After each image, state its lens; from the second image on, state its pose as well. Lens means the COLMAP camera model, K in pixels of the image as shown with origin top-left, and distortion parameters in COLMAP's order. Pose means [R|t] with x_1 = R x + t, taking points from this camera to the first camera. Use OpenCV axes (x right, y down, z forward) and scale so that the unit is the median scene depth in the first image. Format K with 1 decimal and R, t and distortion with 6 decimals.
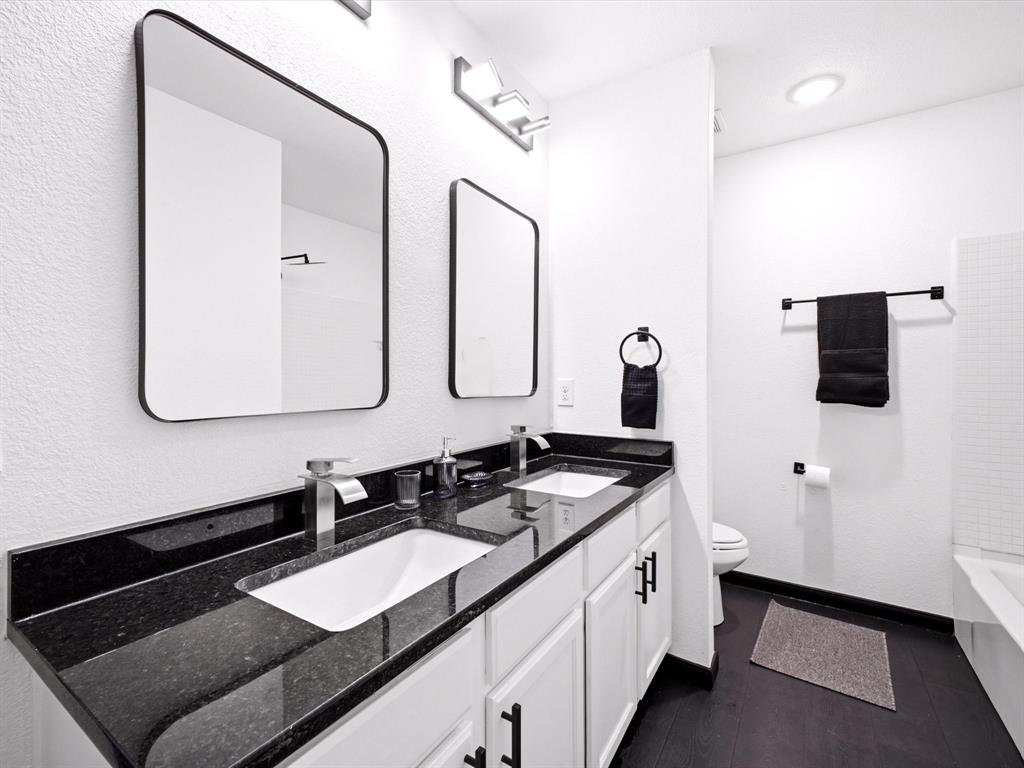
lens RADIAL K [[455.5, 0, 510.6], [0, 455.5, 379.3], [0, 0, 1]] dist [0.019867, -0.001521]
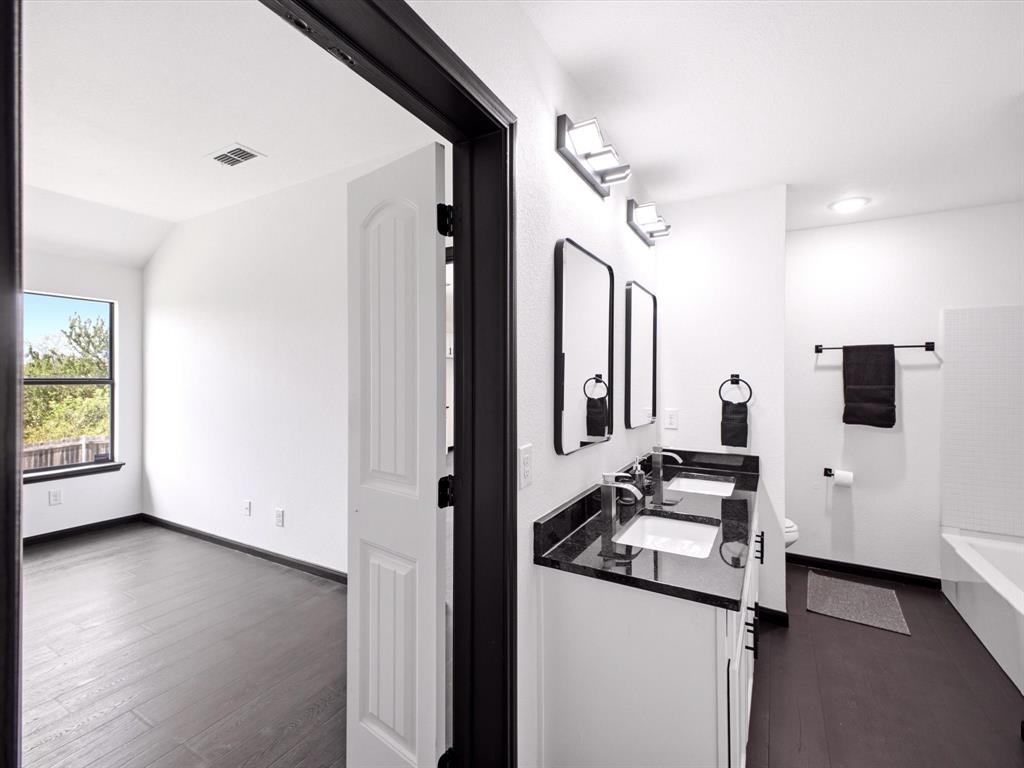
lens RADIAL K [[455.5, 0, 512.4], [0, 455.5, 380.1], [0, 0, 1]] dist [0.019867, -0.001521]
pose [[0.998536, 0.002264, 0.054050, -0.419955], [-0.002332, 0.999997, 0.001202, -0.086347], [-0.054048, -0.001326, 0.998537, -0.332044]]
